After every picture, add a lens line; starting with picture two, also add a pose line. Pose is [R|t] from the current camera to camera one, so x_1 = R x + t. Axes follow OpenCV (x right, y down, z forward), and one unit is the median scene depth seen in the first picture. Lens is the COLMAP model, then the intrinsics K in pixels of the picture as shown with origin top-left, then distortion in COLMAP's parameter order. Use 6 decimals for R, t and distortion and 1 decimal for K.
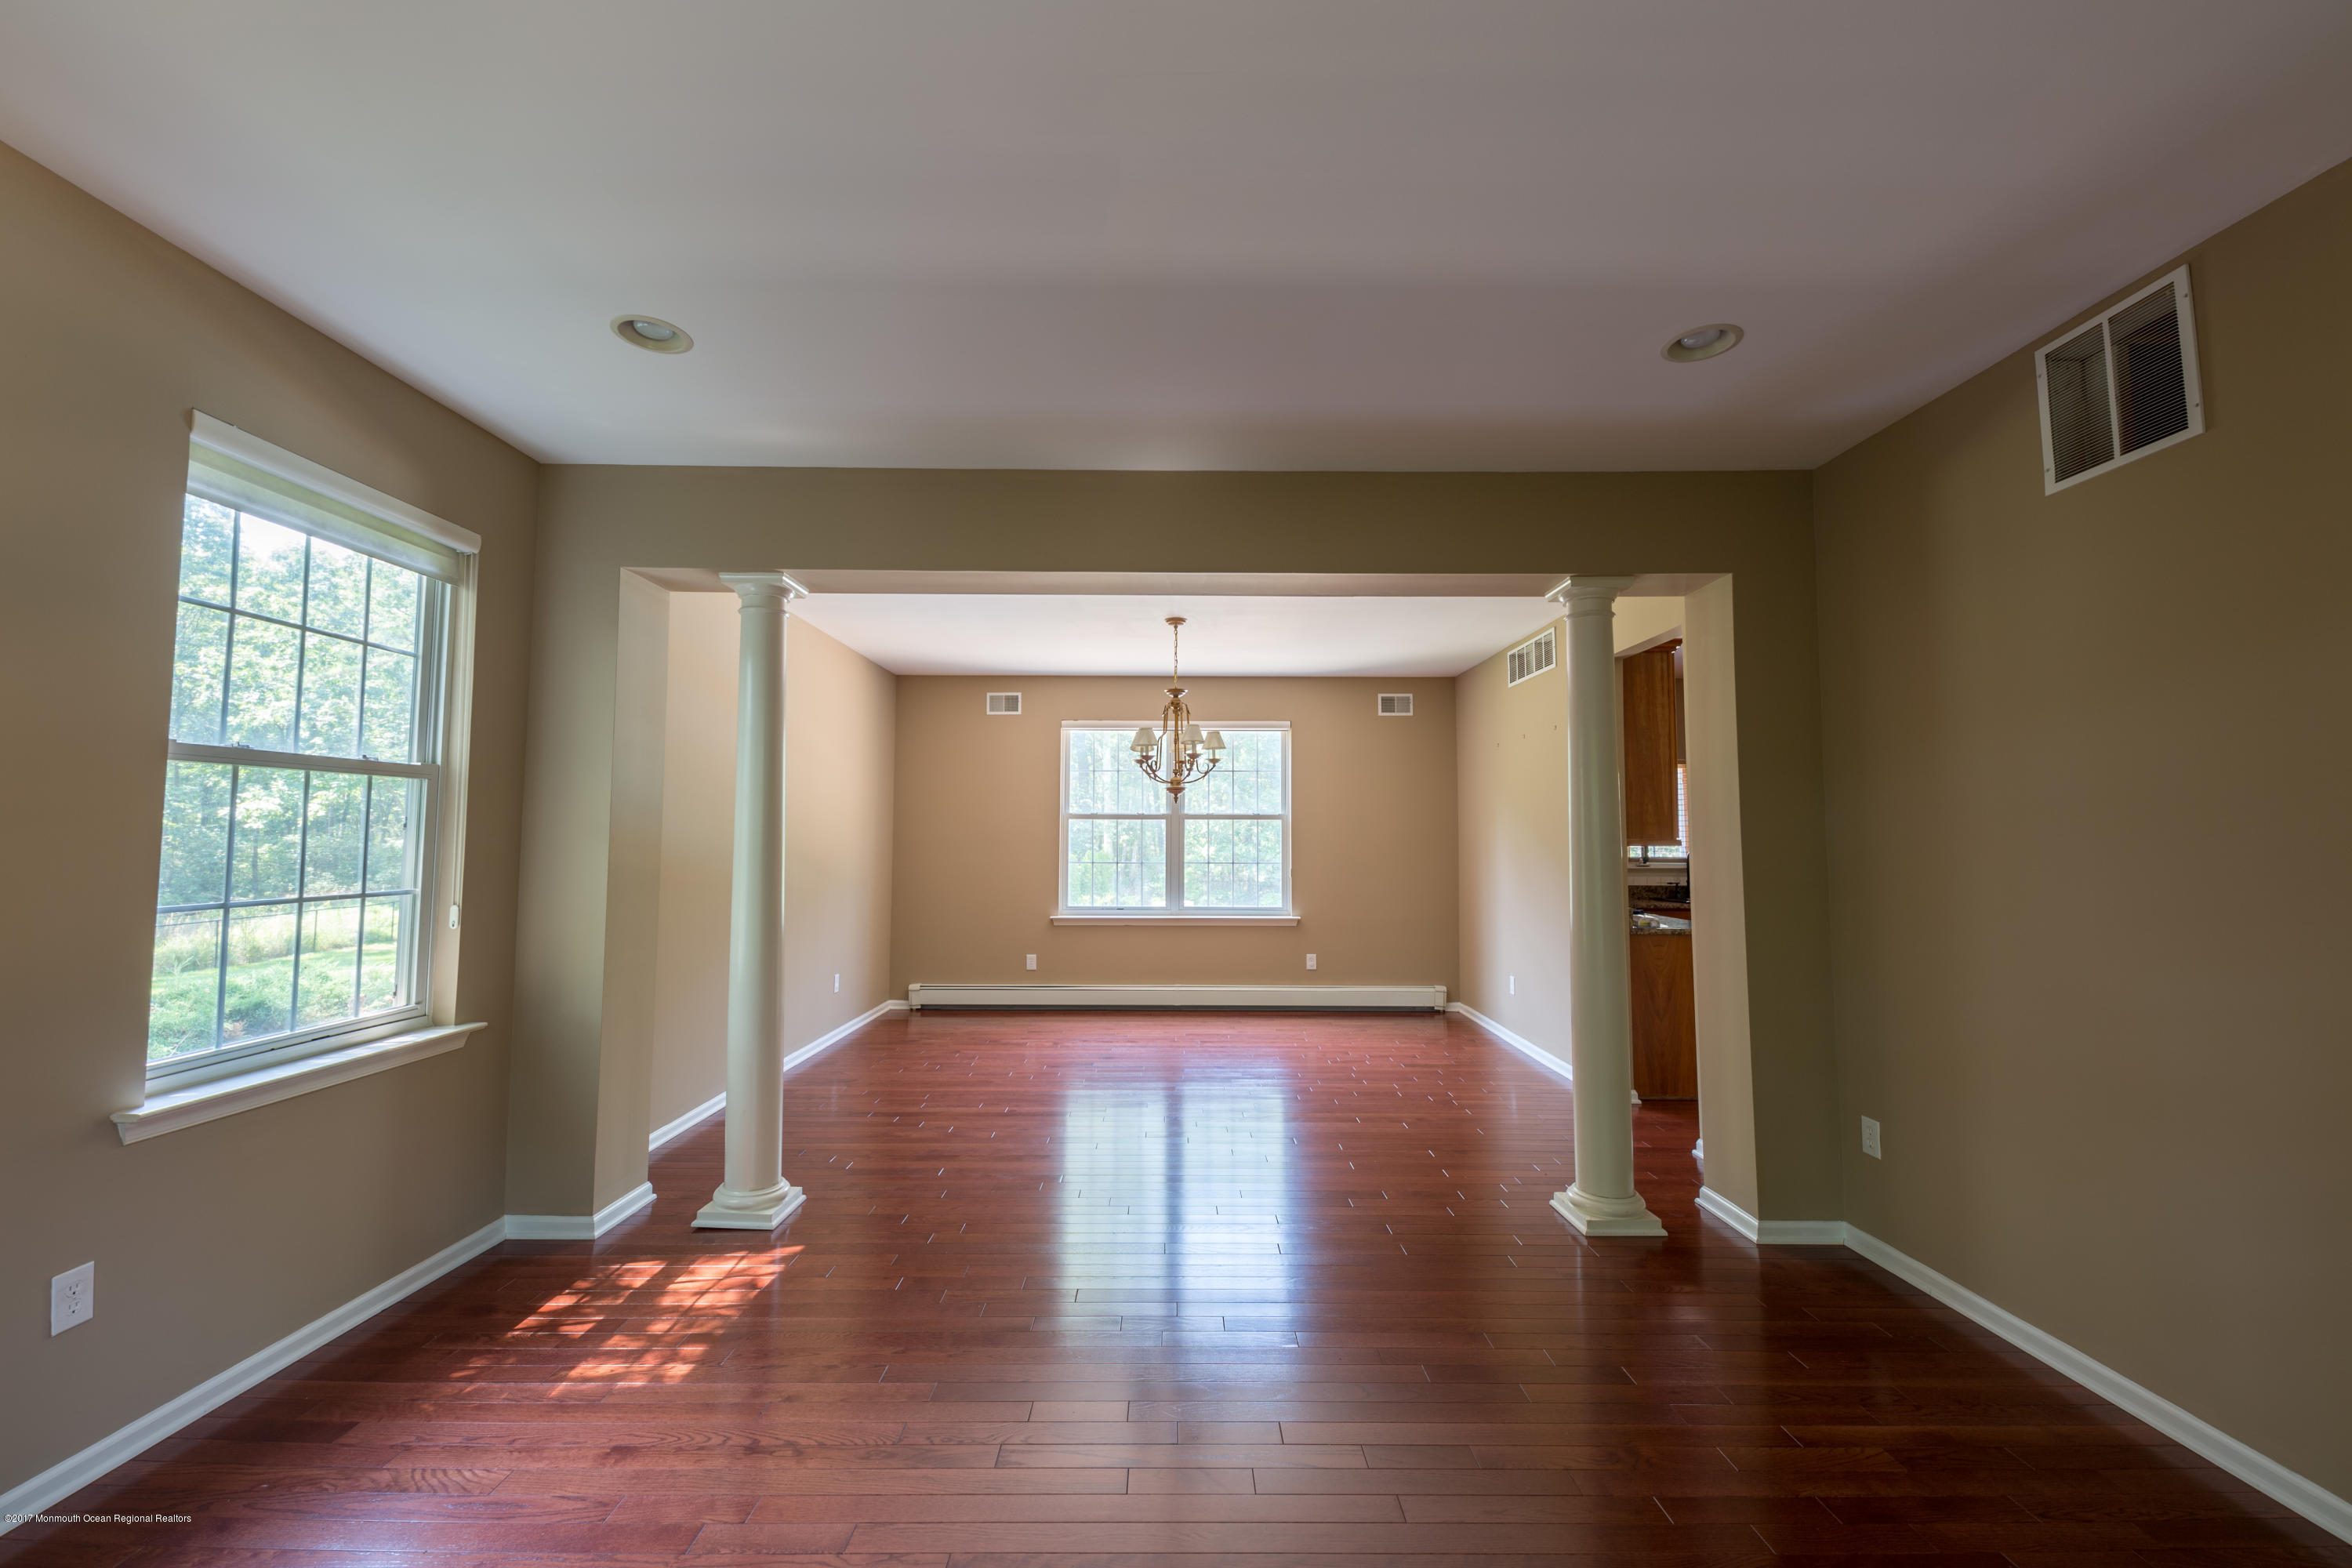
lens RADIAL K [[947.0, 0, 1176.0], [0, 947.0, 784.0], [0, 0, 1]] dist [0.000860, -0.005098]
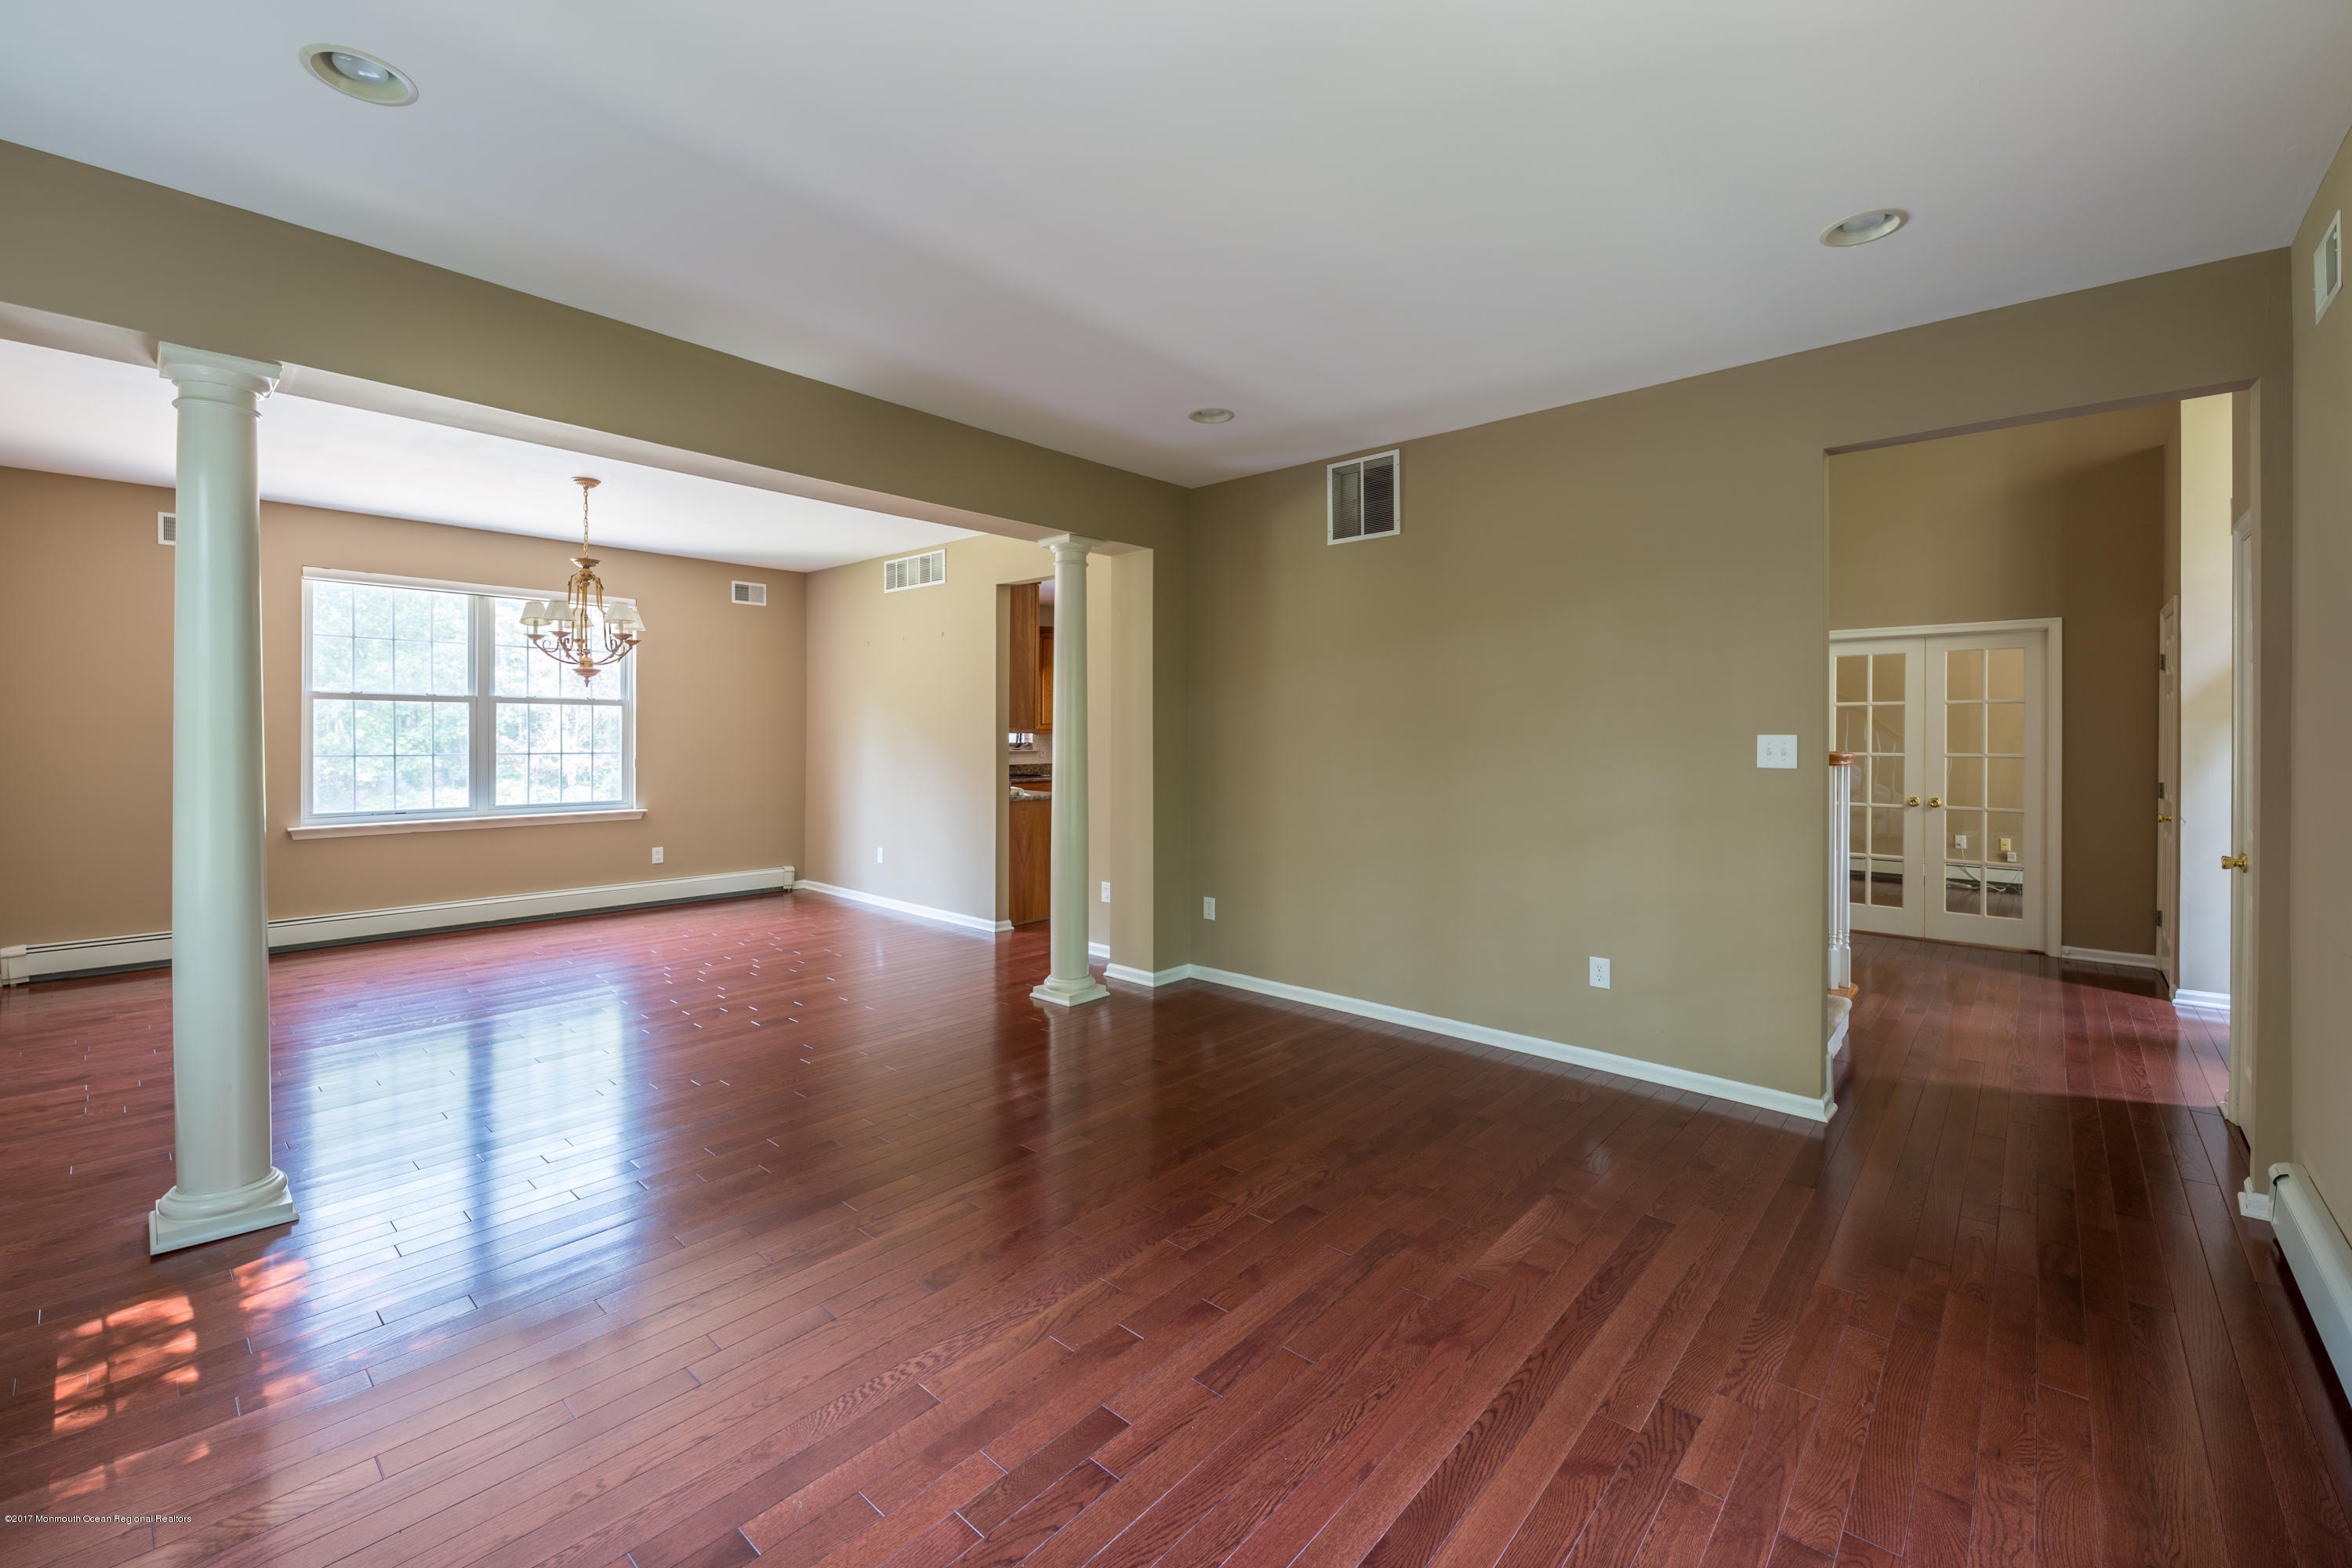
lens RADIAL K [[954.3, 0, 1175.6], [0, 954.3, 745.0], [0, 0, 1]] dist [-0.000480, 0.000048]
pose [[0.665864, -0.009347, 0.746015, -0.303928], [-0.047150, 0.997395, 0.054582, -0.000253], [-0.744582, -0.071519, 0.663689, -0.024770]]
